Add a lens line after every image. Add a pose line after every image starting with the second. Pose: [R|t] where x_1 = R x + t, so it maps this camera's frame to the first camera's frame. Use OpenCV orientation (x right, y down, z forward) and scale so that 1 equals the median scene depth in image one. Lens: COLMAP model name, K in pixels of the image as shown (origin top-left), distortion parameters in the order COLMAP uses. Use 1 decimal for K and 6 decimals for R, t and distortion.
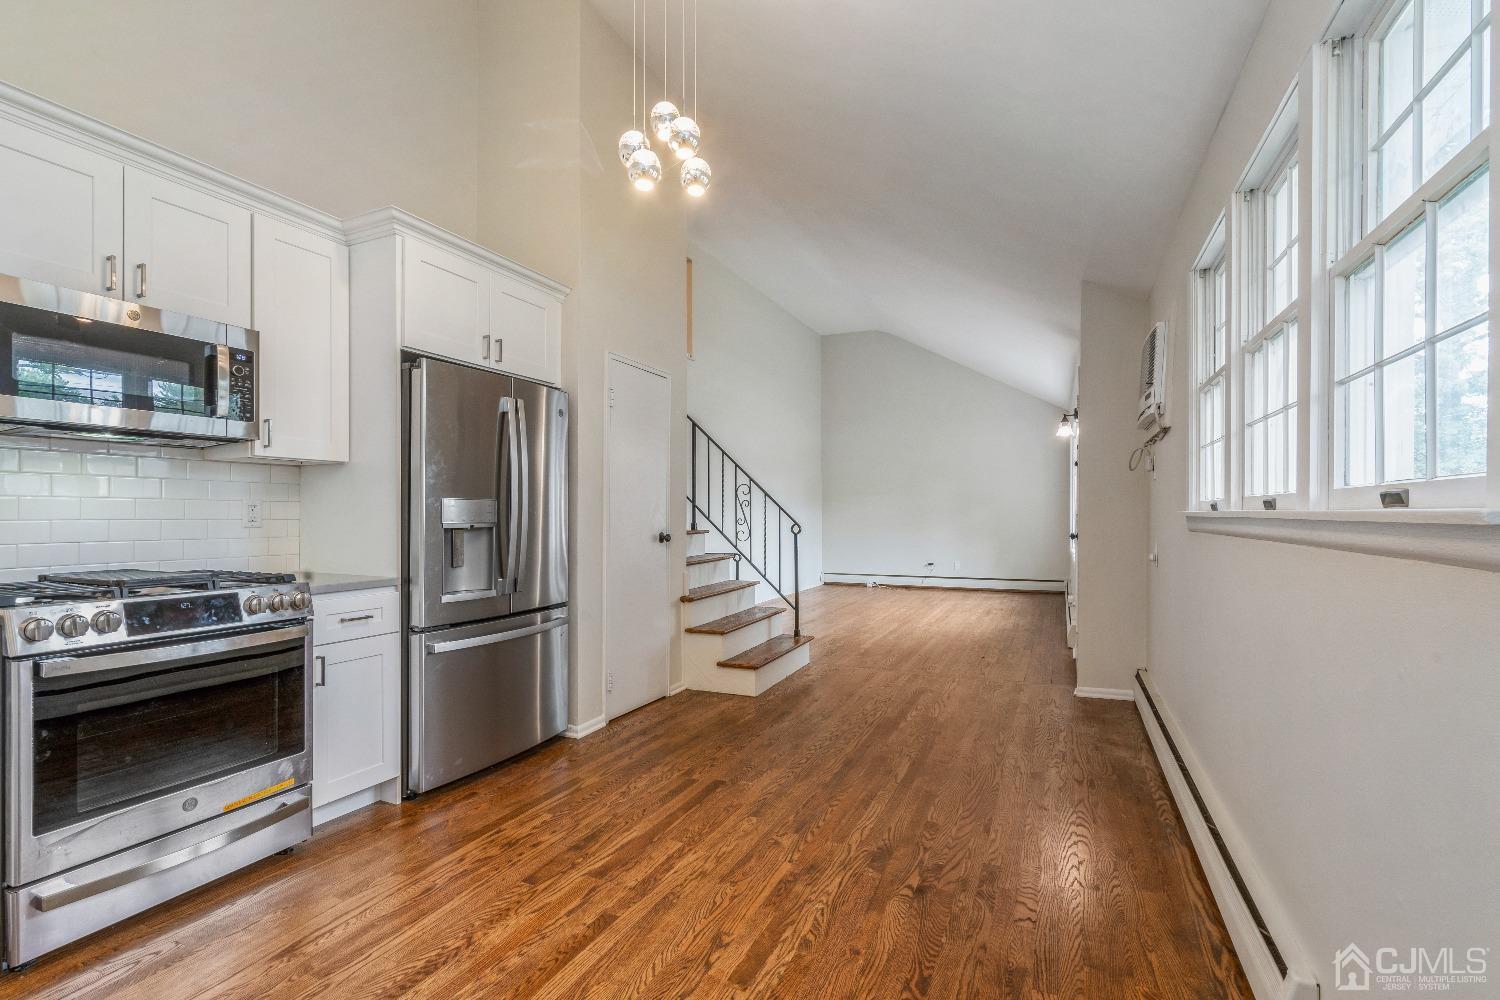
lens RADIAL K [[683.9, 0, 748.0], [0, 683.9, 510.2], [0, 0, 1]] dist [-0.000078, 0.000004]
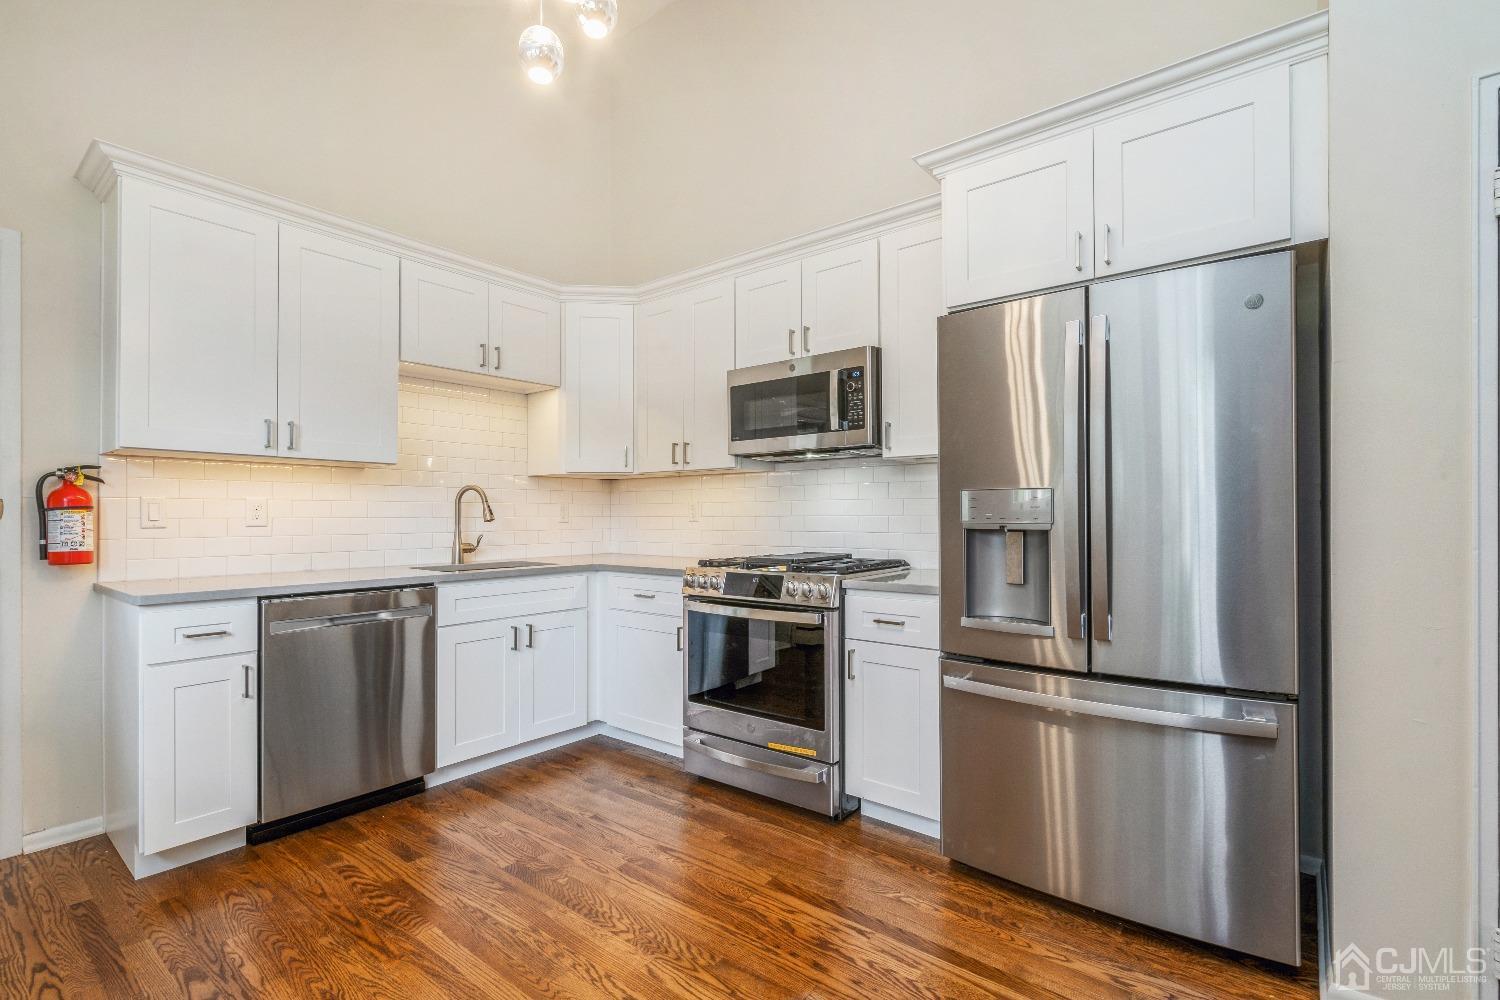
lens RADIAL K [[683.9, 0, 748.0], [0, 683.9, 510.2], [0, 0, 1]] dist [-0.000078, 0.000004]
pose [[-0.241901, -0.003760, -0.970294, 0.439430], [0.010228, 0.999927, -0.006425, 0.009032], [0.970247, -0.011478, -0.241845, 1.175340]]
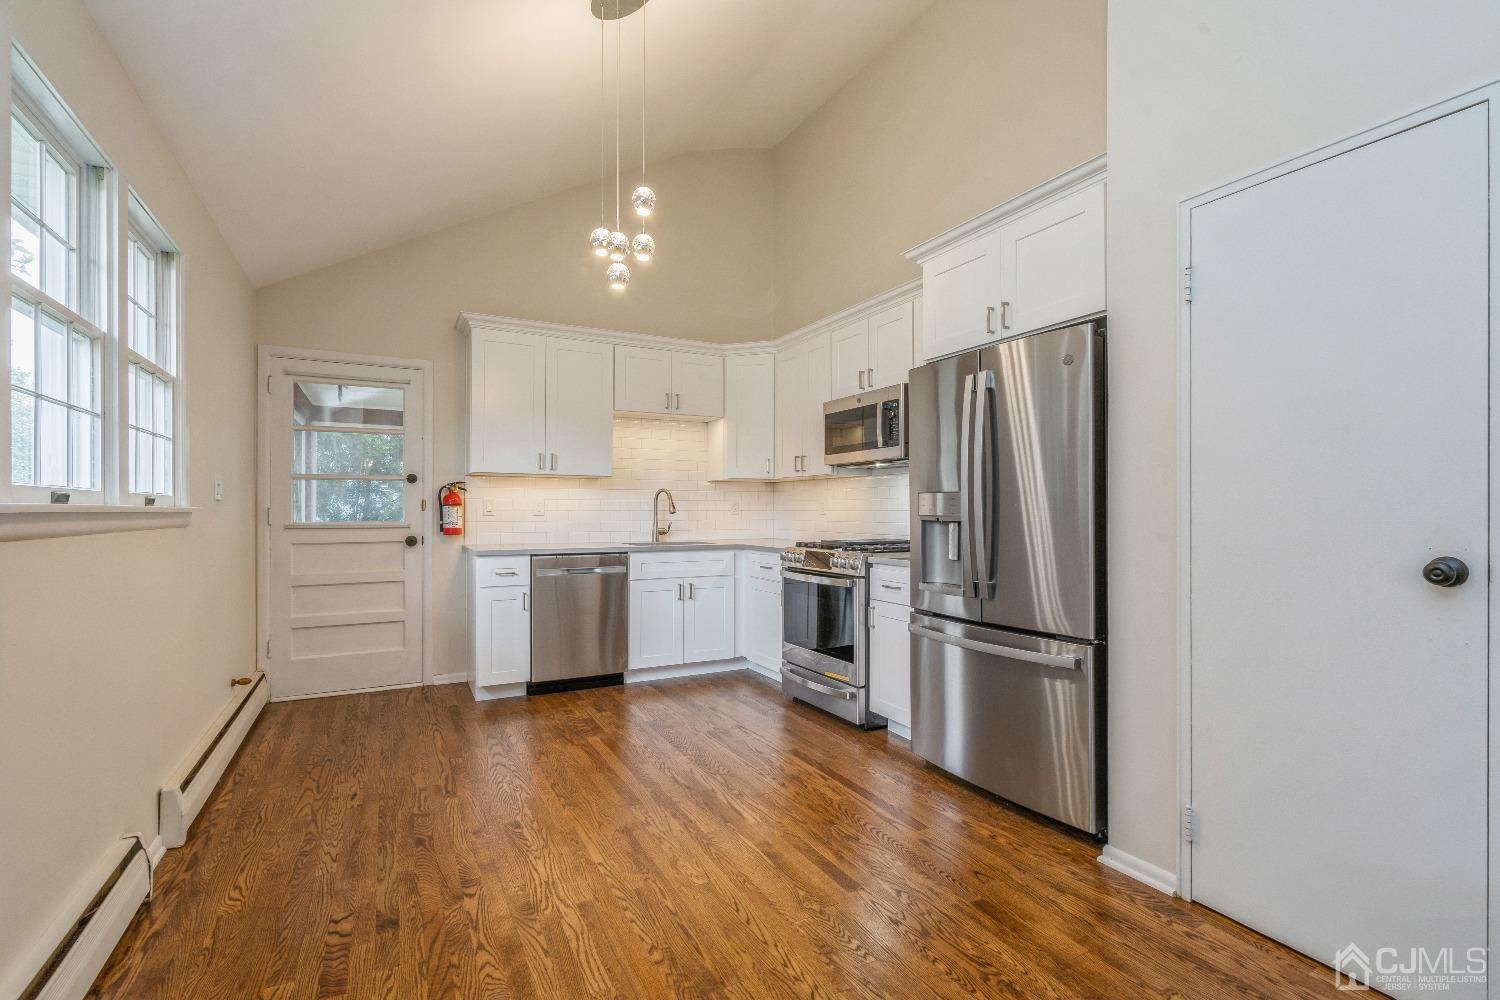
lens RADIAL K [[680.7, 0, 745.3], [0, 680.7, 504.9], [0, 0, 1]] dist [-0.000007, -0.000214]
pose [[-0.608827, -0.003481, -0.793295, 0.712956], [0.006055, 0.999941, -0.009034, 0.011779], [0.793280, -0.010303, -0.608770, 1.772530]]
